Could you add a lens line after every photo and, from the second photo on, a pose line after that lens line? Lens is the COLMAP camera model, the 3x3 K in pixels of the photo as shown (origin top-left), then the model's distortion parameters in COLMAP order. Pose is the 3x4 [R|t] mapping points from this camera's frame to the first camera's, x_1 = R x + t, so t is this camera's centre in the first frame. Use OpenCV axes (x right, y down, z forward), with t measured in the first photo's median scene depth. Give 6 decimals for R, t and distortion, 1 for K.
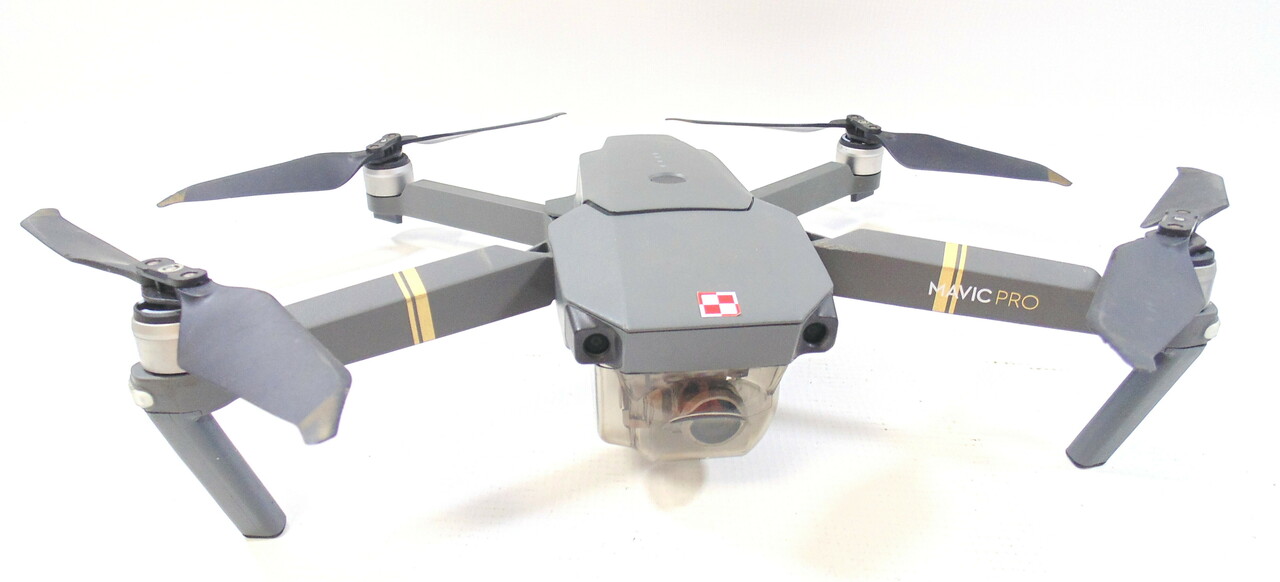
lens RADIAL K [[749.3, 0, 637.5], [0, 749.3, 350.8], [0, 0, 1]] dist [-0.004063, -0.000010]
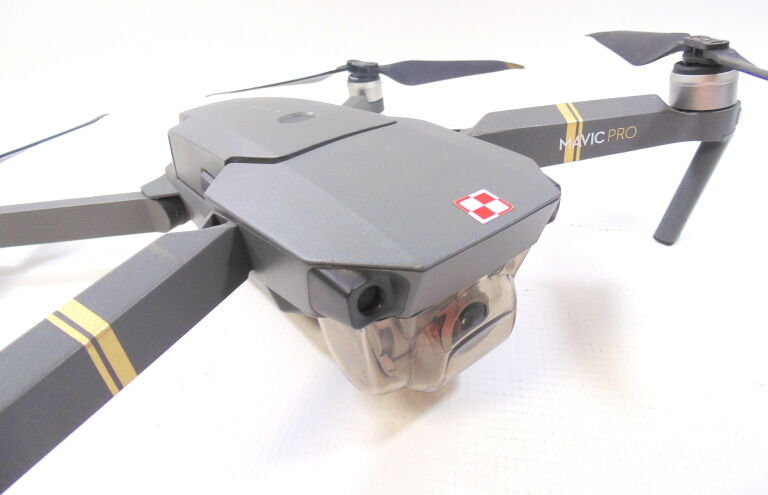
lens RADIAL K [[477.3, 0, 384.0], [0, 477.3, 247.5], [0, 0, 1]] dist [-0.002507, -0.000734]
pose [[0.853461, -0.346034, 0.389697, -0.202402], [0.348326, 0.934951, 0.067339, -0.083519], [-0.387650, 0.078270, 0.918478, 0.455344]]
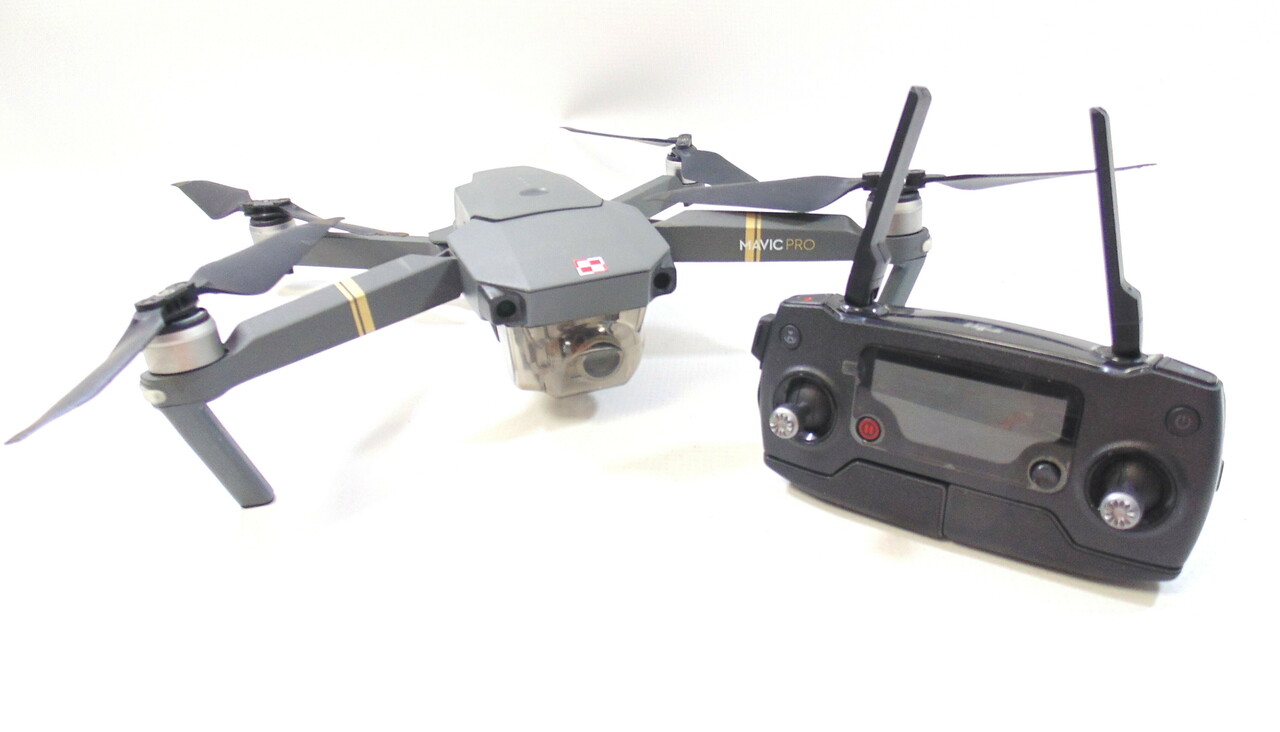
lens RADIAL K [[762.9, 0, 640.0], [0, 762.9, 366.0], [0, 0, 1]] dist [0.004429, 0.001499]
pose [[0.973086, -0.154091, 0.171346, -0.063763], [0.161492, 0.986417, -0.030045, 0.153701], [-0.164389, 0.056907, 0.984753, -0.346596]]
